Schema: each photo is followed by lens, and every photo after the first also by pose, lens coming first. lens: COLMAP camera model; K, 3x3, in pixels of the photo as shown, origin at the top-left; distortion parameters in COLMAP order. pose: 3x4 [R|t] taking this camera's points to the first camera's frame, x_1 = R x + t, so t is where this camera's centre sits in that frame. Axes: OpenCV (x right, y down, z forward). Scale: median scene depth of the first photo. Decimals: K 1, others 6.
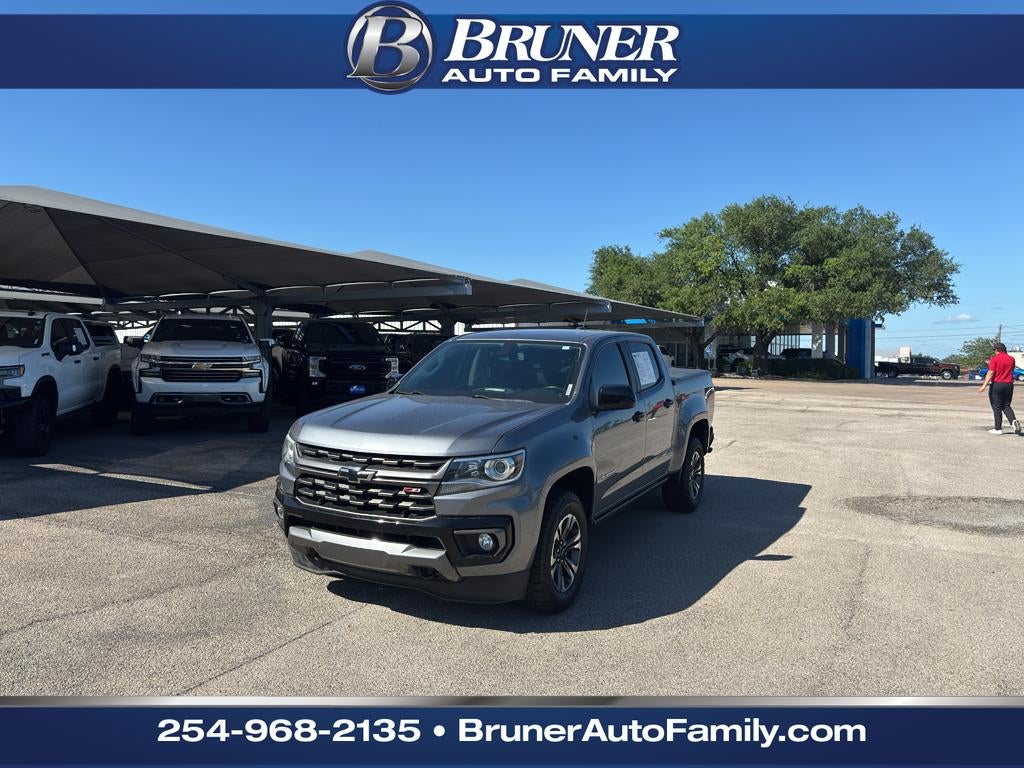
lens RADIAL K [[780.0, 0, 512.0], [0, 780.0, 384.0], [0, 0, 1]] dist [0.027166, -0.002416]
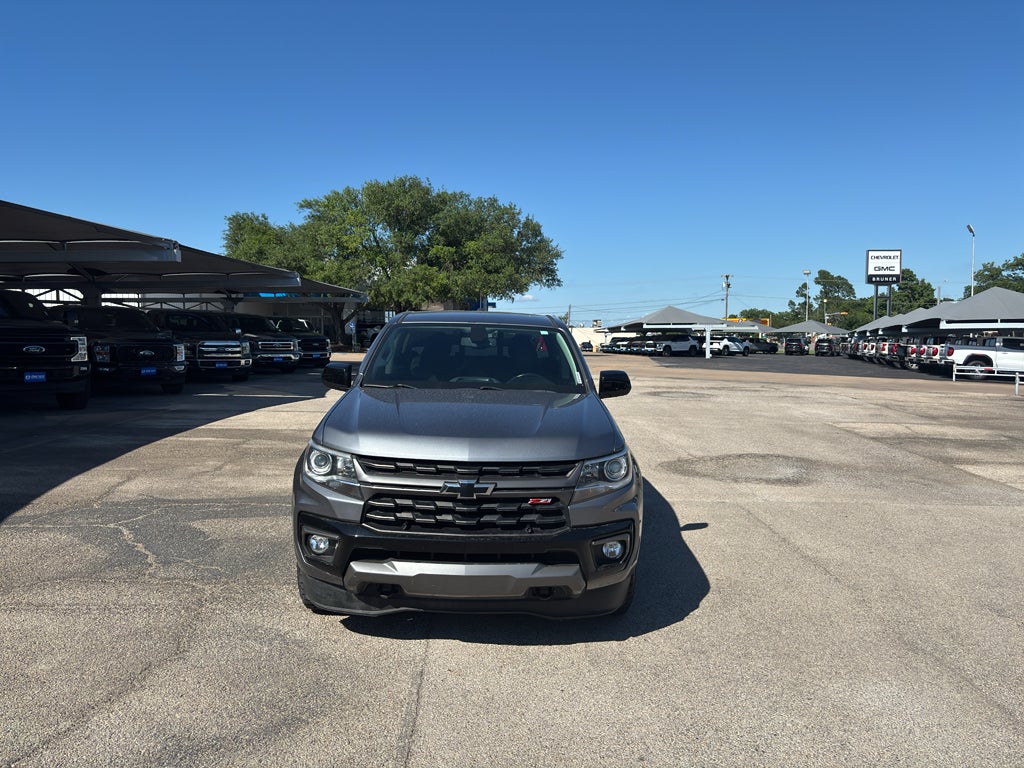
lens RADIAL K [[780.0, 0, 512.0], [0, 780.0, 384.0], [0, 0, 1]] dist [0.027166, -0.002416]
pose [[0.876777, -0.031318, 0.479876, -0.150339], [0.015391, 0.999193, 0.037089, -0.007137], [-0.480650, -0.025133, 0.876552, 0.067743]]
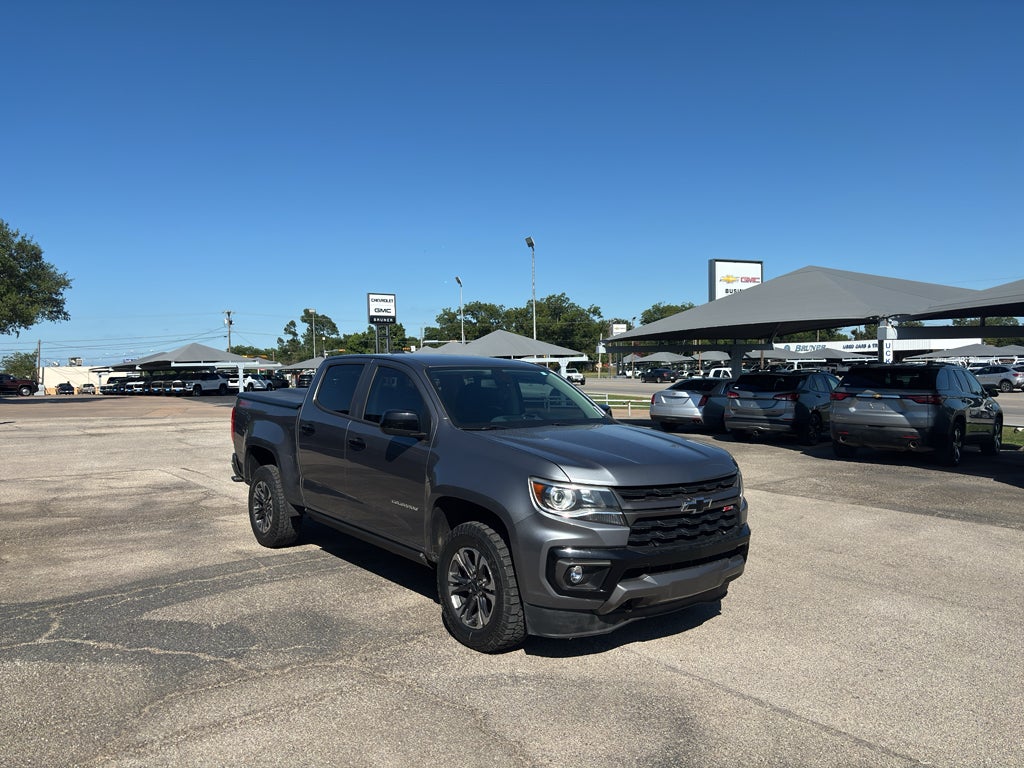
lens RADIAL K [[780.0, 0, 512.0], [0, 780.0, 384.0], [0, 0, 1]] dist [0.027166, -0.002416]
pose [[0.411771, -0.028762, 0.910833, -0.330238], [0.045467, 0.998905, 0.010988, -0.017065], [-0.910152, 0.036888, 0.412628, 0.214146]]
